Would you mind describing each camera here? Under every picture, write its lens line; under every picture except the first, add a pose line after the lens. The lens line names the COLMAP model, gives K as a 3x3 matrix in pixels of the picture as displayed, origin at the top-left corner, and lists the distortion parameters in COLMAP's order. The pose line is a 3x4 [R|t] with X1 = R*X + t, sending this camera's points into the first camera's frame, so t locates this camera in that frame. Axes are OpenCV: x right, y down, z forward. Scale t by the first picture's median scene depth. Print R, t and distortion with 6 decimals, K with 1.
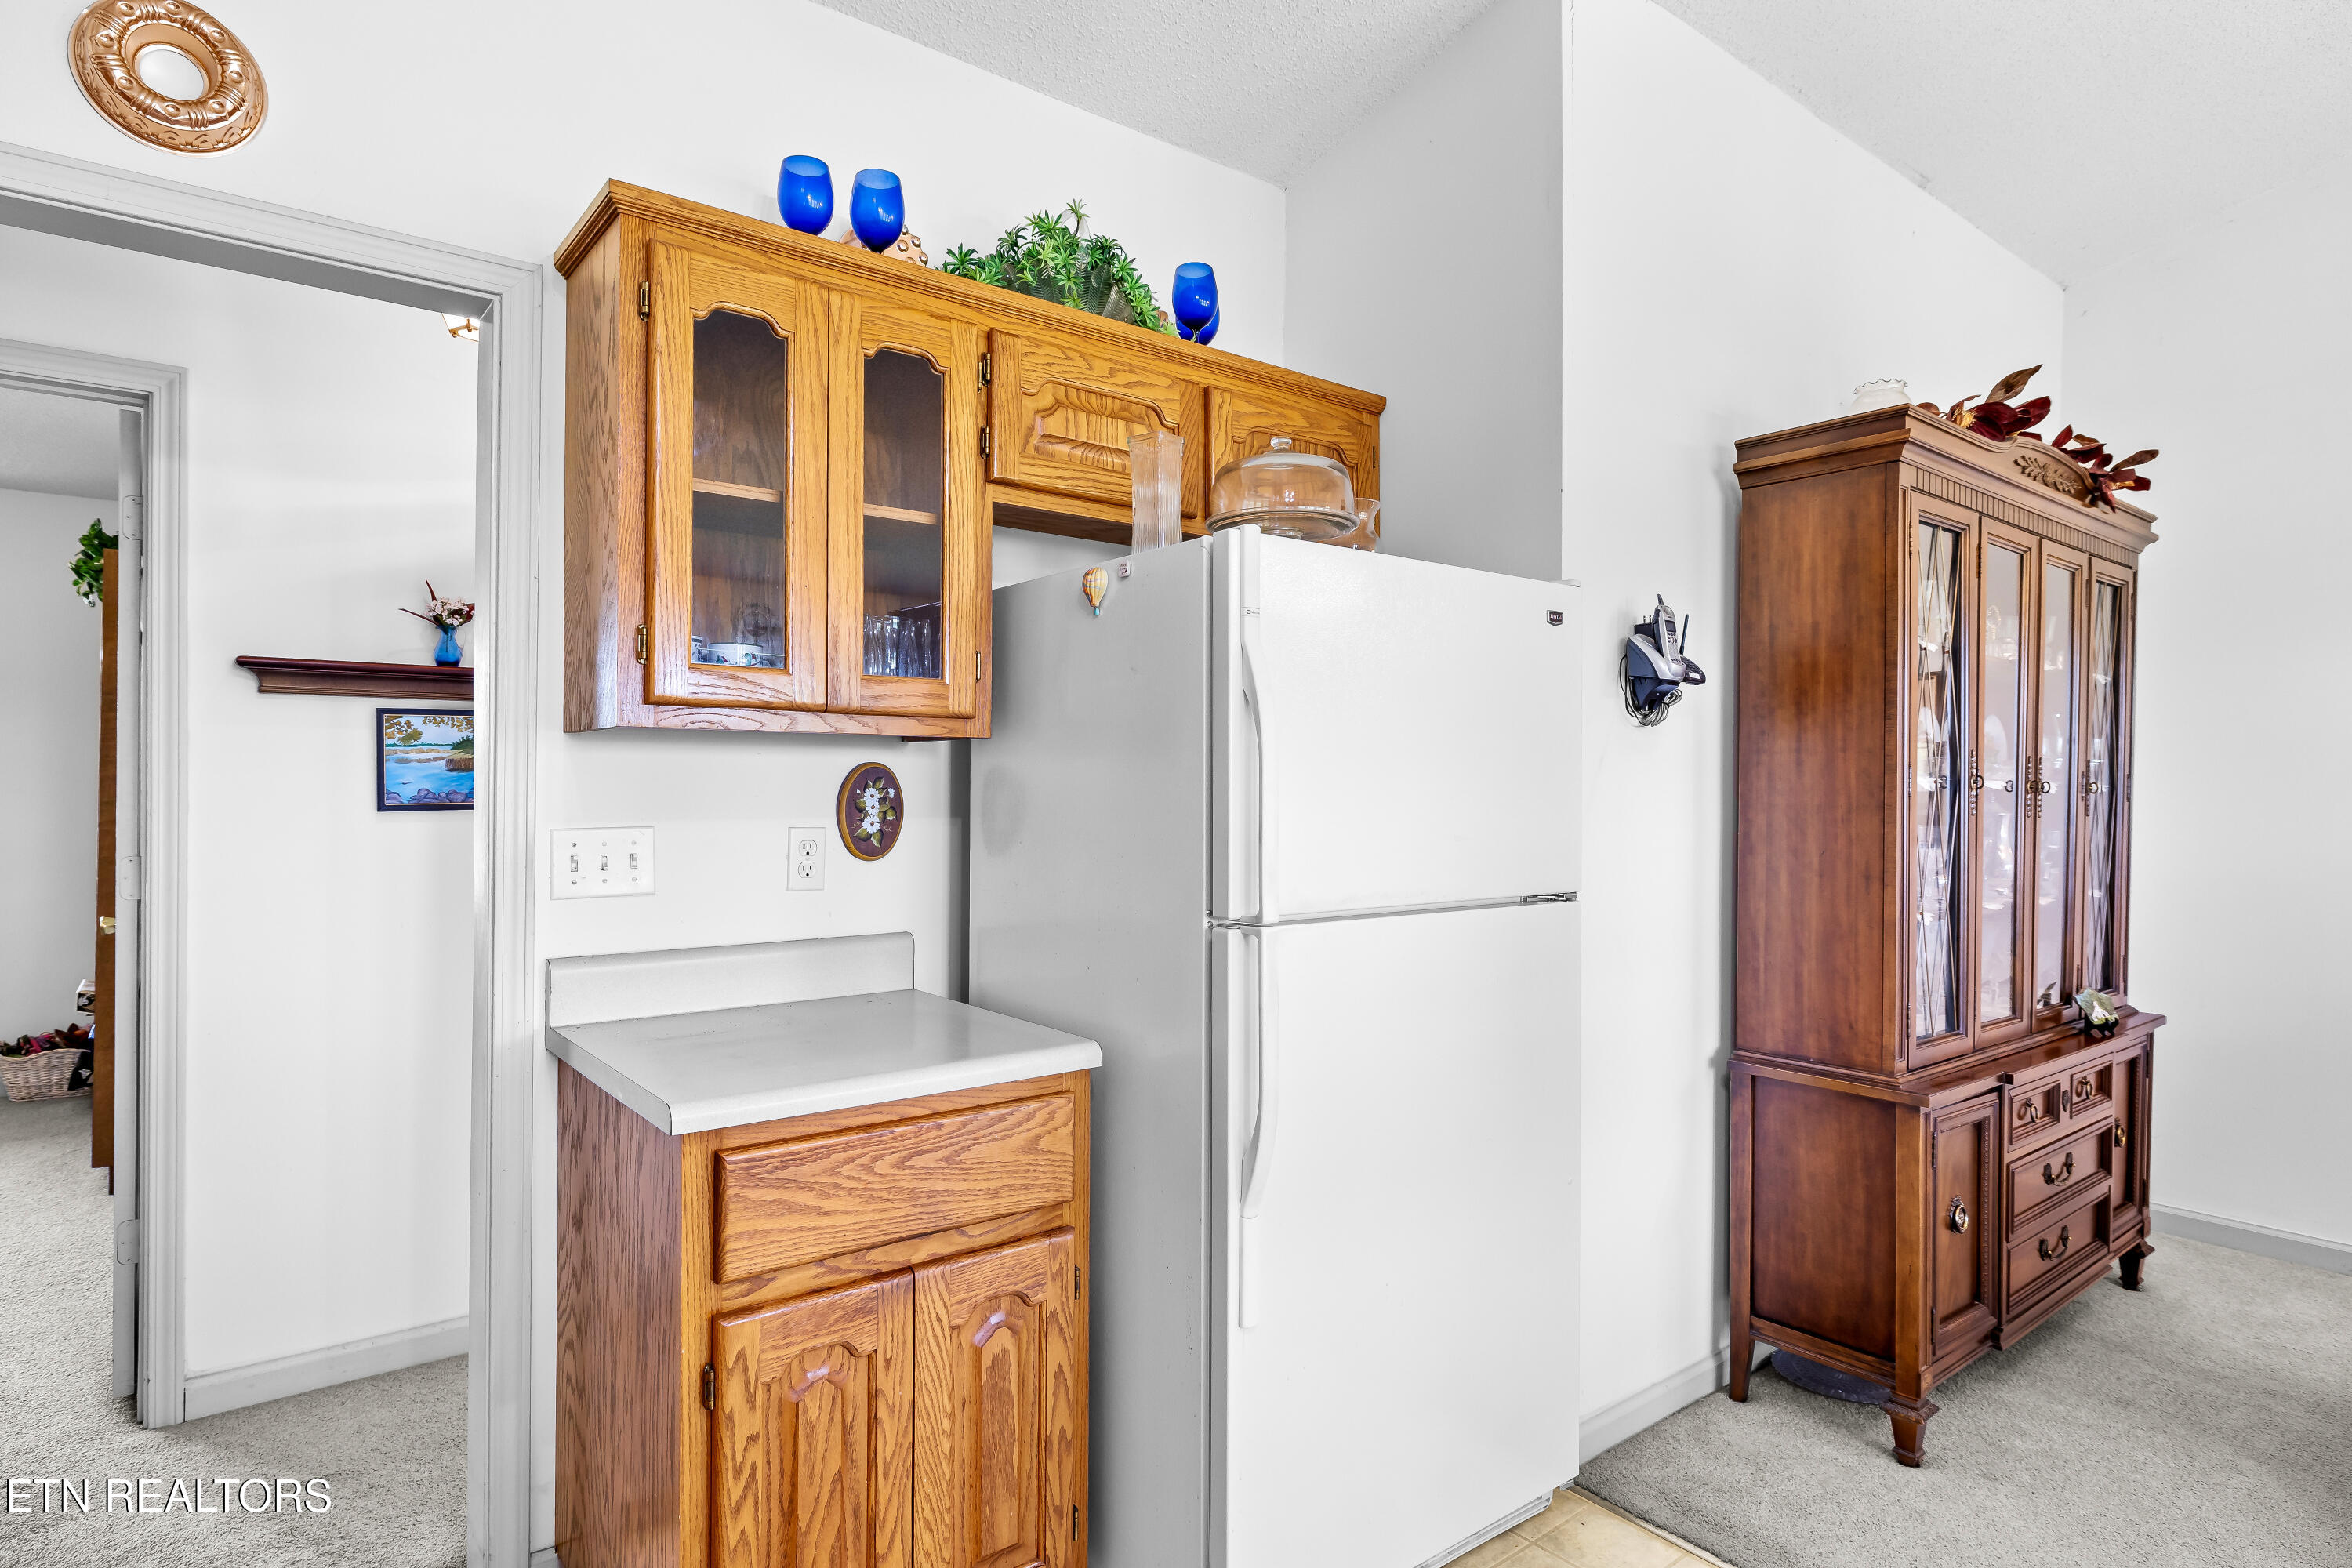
lens RADIAL K [[1267.8, 0, 1165.0], [0, 1267.8, 778.7], [0, 0, 1]] dist [-0.004496, -0.000761]
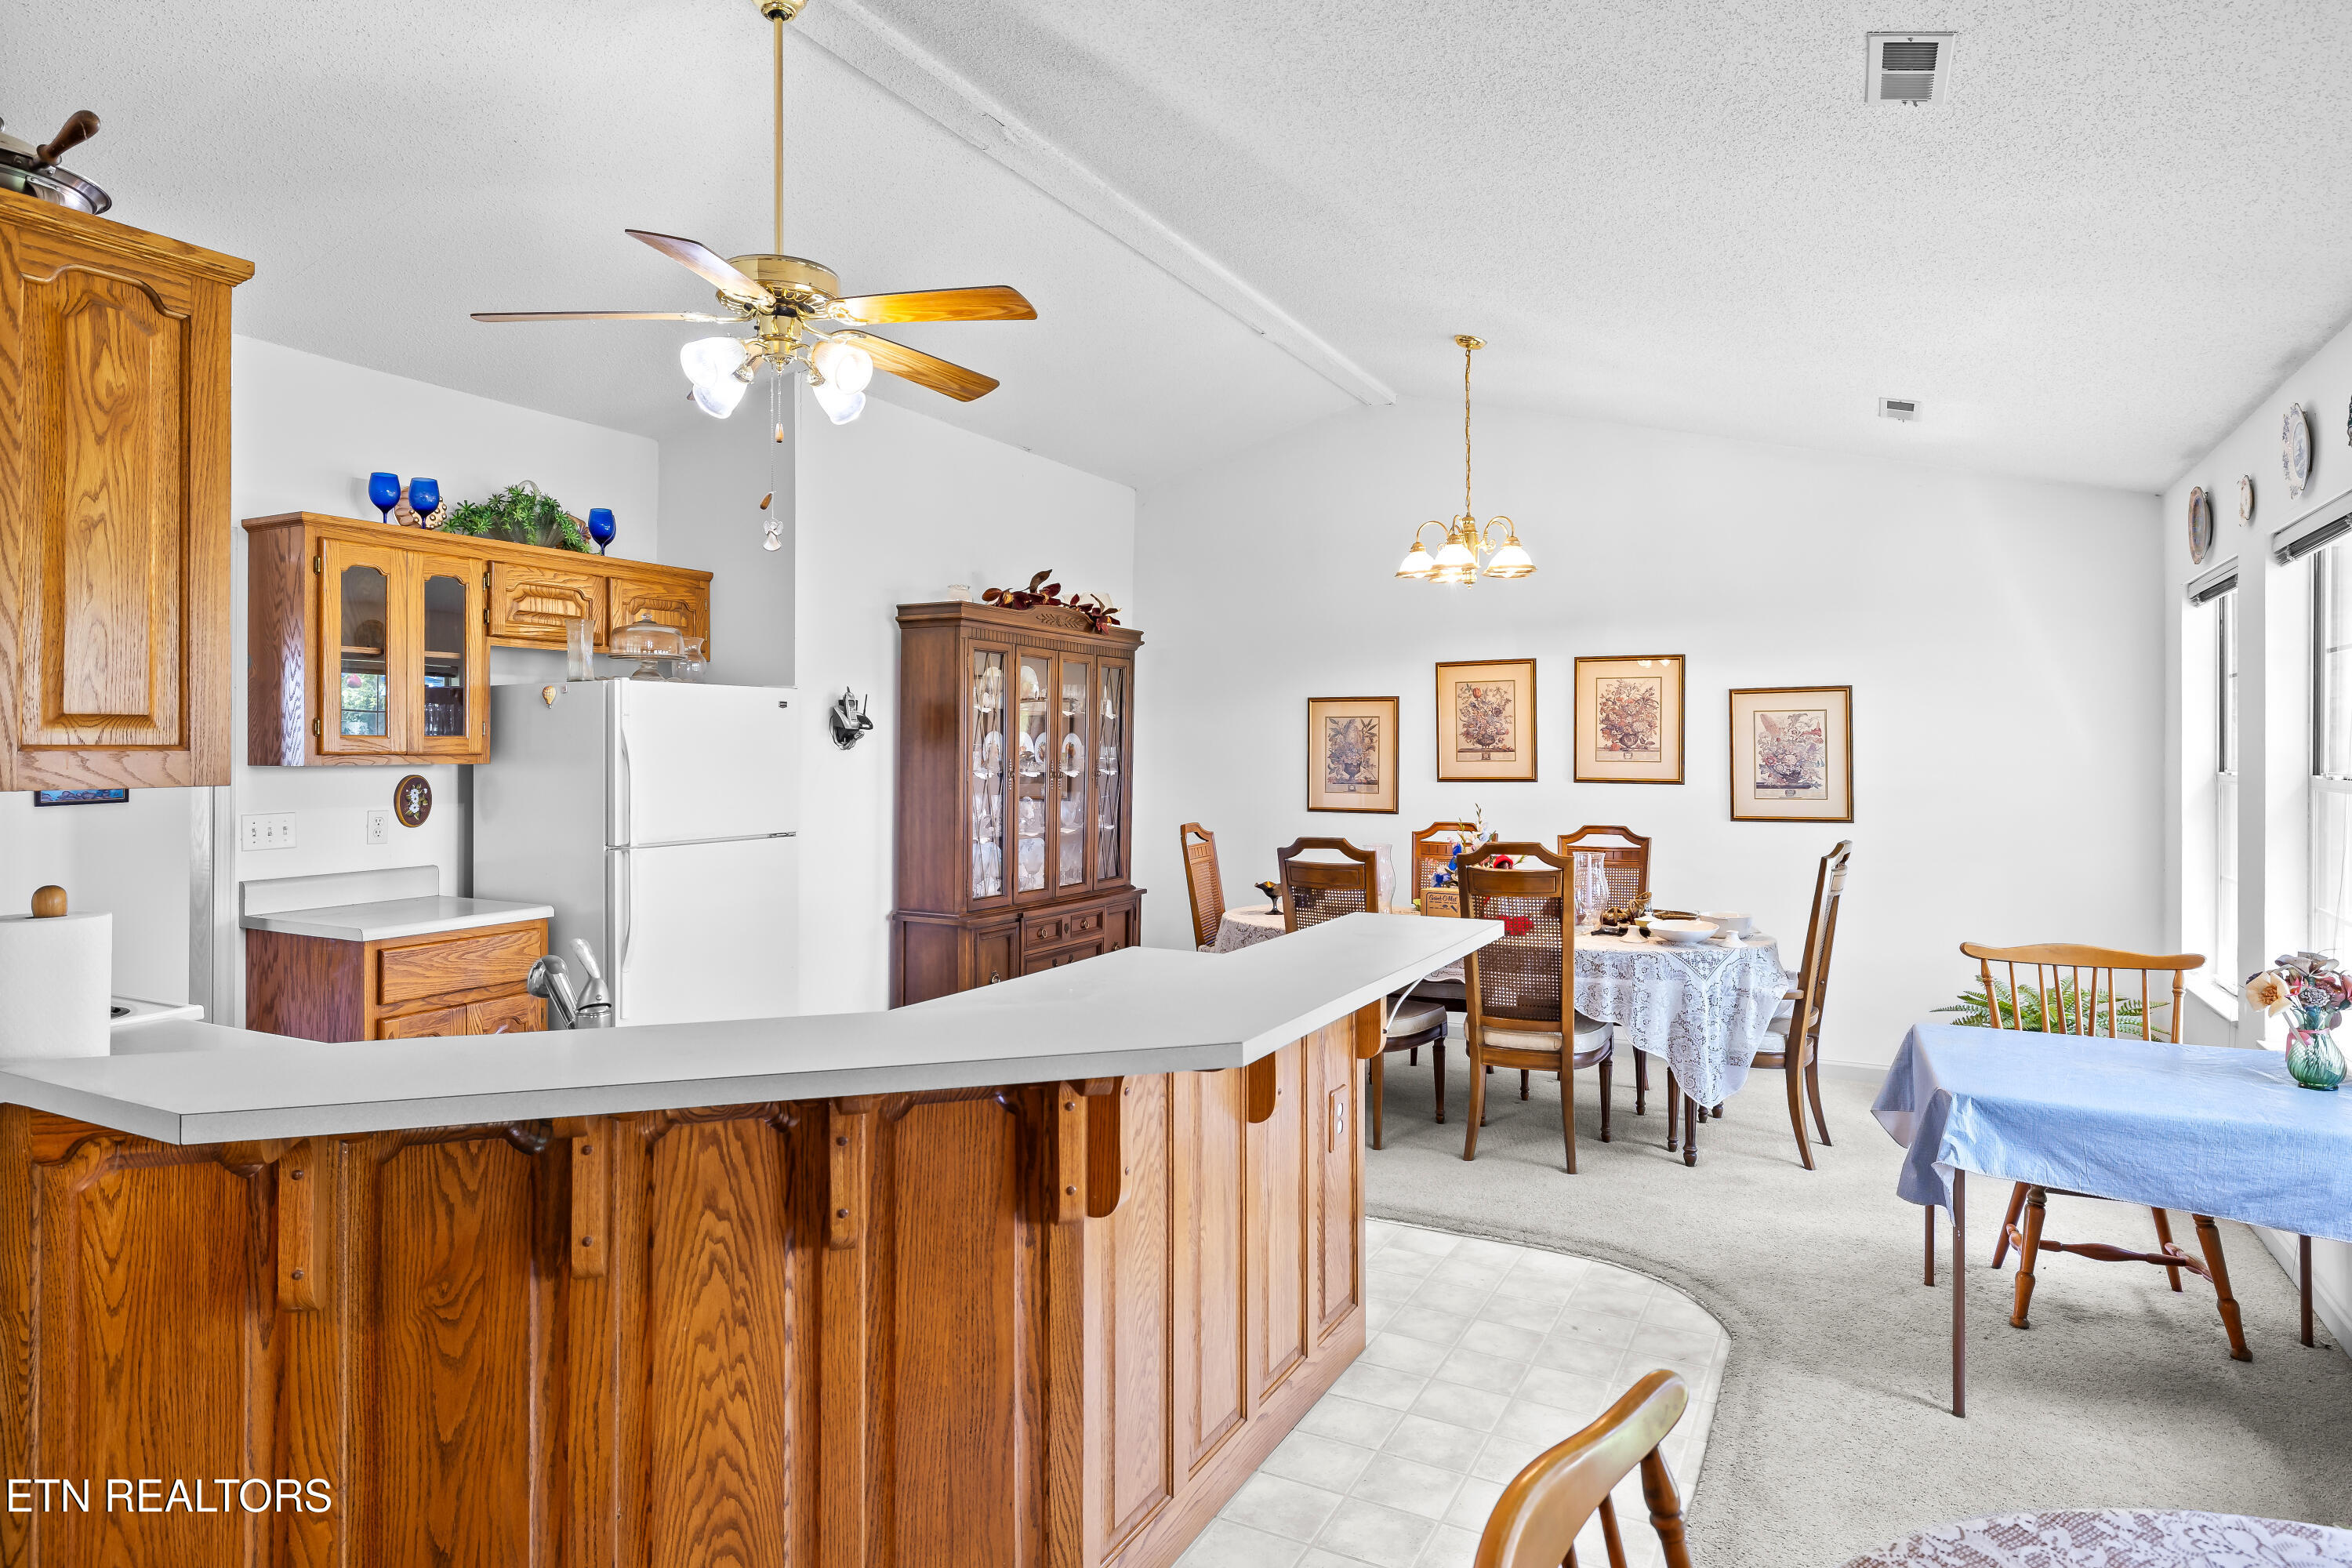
lens RADIAL K [[1328.4, 0, 1174.2], [0, 1328.4, 739.0], [0, 0, 1]] dist [0.002151, -0.000660]
pose [[0.912808, -0.002436, 0.408381, -0.007723], [0.001166, 0.999994, 0.003360, -0.076926], [-0.408387, -0.002591, 0.912805, -1.354469]]
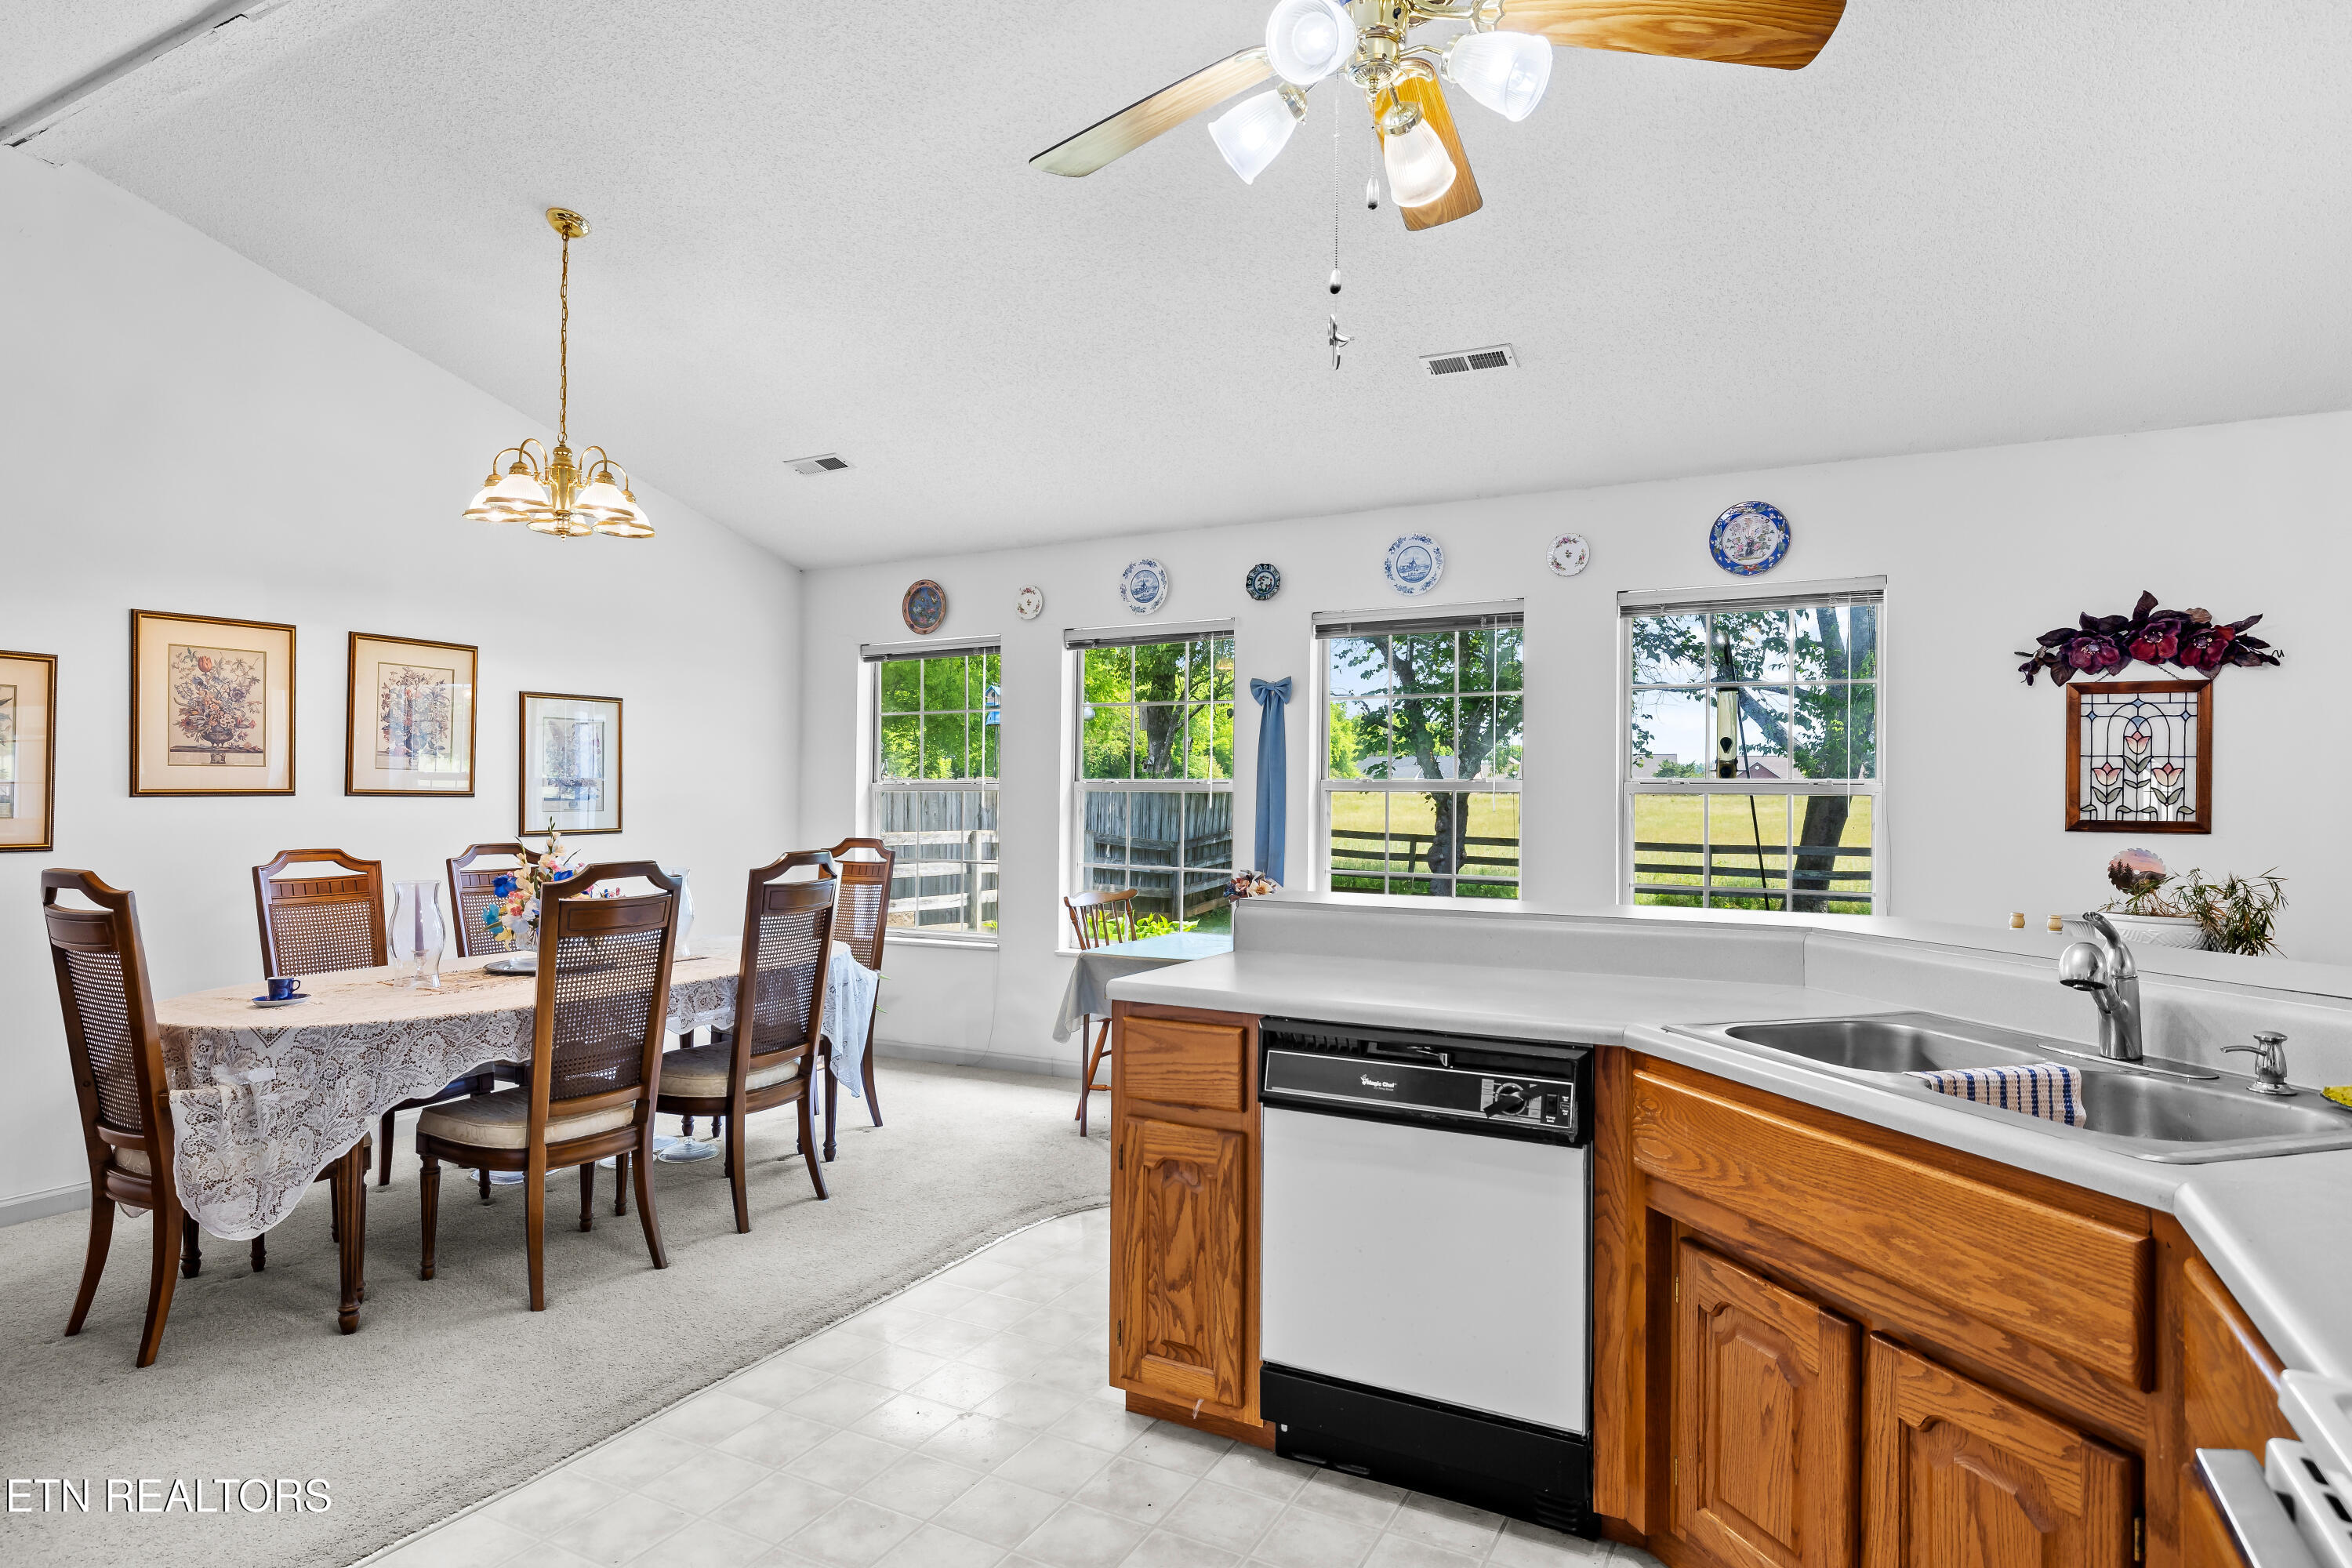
lens RADIAL K [[1328.4, 0, 1157.1], [0, 1328.4, 779.4], [0, 0, 1]] dist [0.002151, -0.000660]
pose [[-0.390409, 0.002948, 0.920637, -0.590391], [-0.018253, 0.999774, -0.010942, 0.001260], [-0.920461, -0.021076, -0.390266, 0.570882]]
